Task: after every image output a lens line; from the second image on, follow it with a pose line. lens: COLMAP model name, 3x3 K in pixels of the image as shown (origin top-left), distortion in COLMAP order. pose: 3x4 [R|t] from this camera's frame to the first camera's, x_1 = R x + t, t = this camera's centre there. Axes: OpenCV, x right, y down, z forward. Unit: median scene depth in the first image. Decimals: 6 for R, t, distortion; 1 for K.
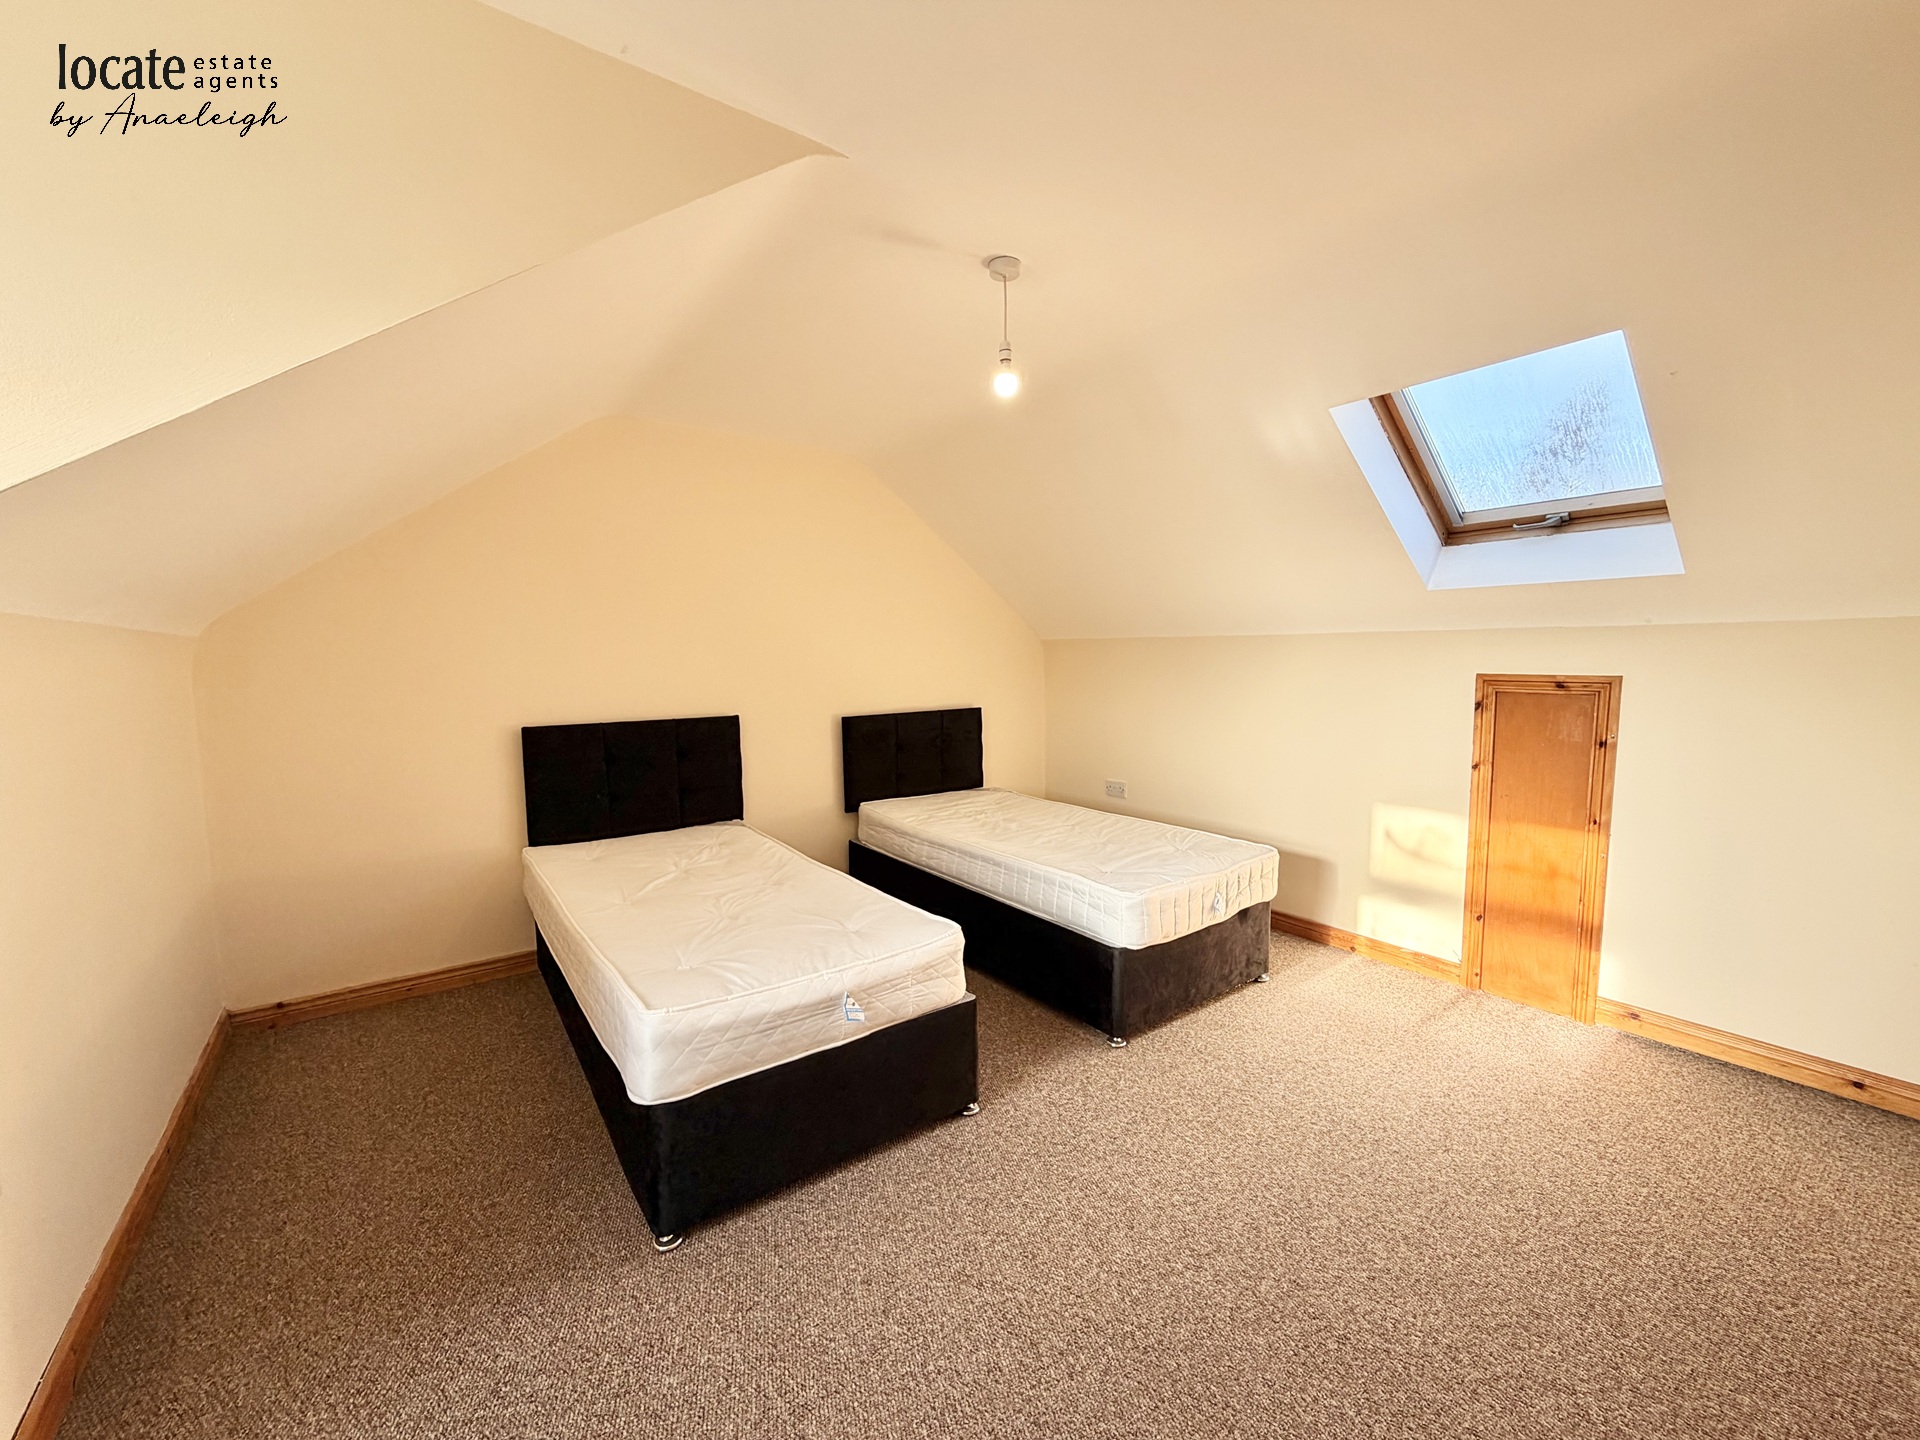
lens RADIAL K [[763.9, 0, 947.9], [0, 763.9, 724.5], [0, 0, 1]] dist [-0.000293, -0.000119]
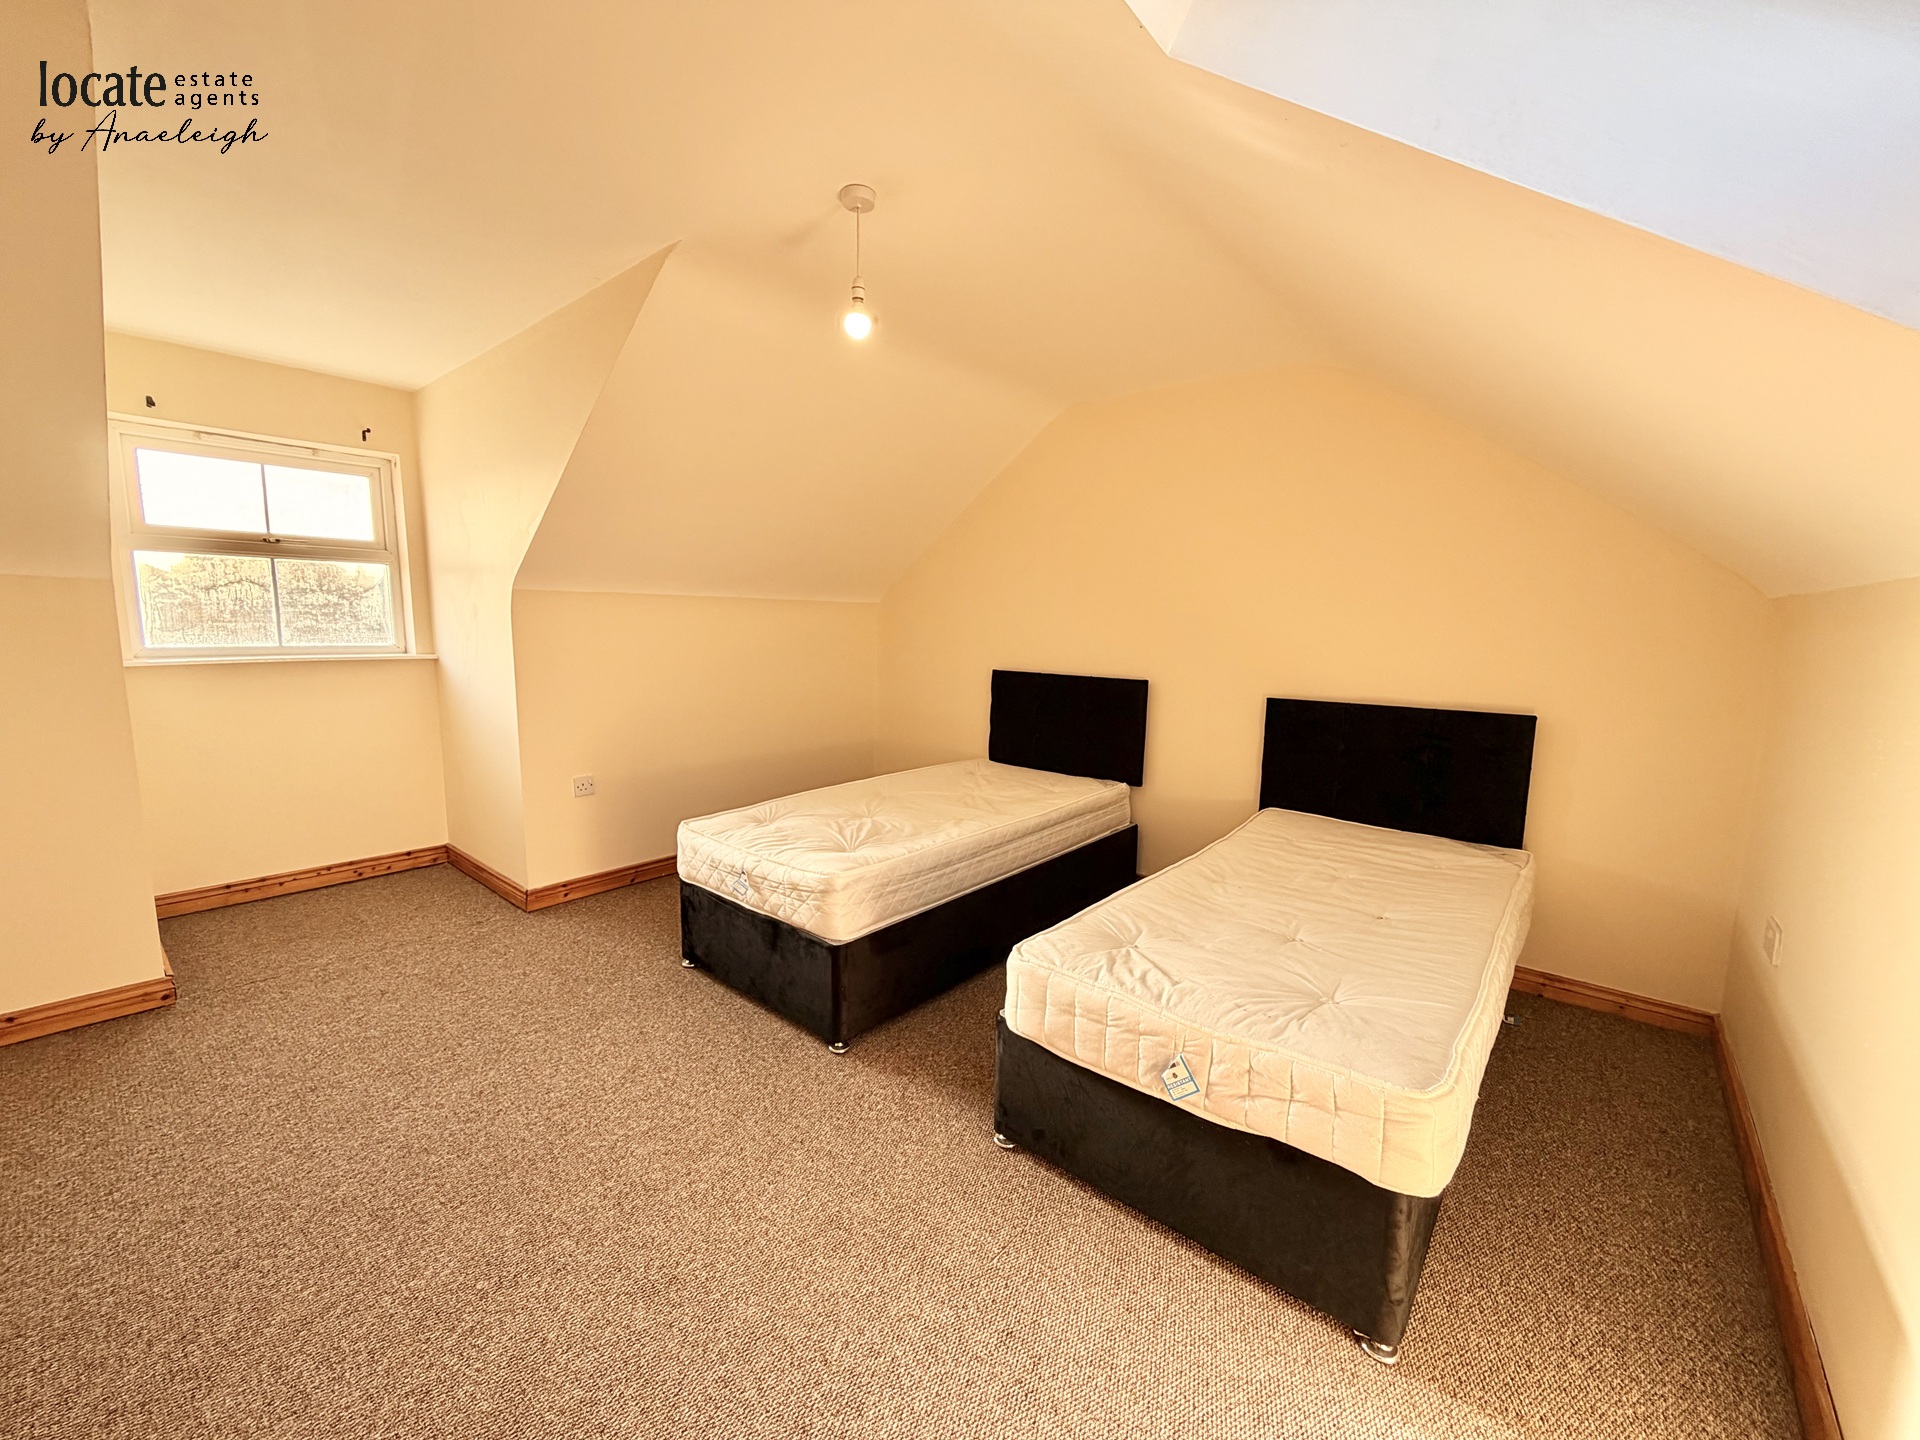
lens RADIAL K [[763.9, 0, 952.6], [0, 763.9, 714.7], [0, 0, 1]] dist [-0.000293, -0.000119]
pose [[0.241729, 0.129574, -0.961654, 0.842818], [-0.118581, 0.987561, 0.103257, -0.057817], [0.963071, 0.089074, 0.254087, 0.706723]]
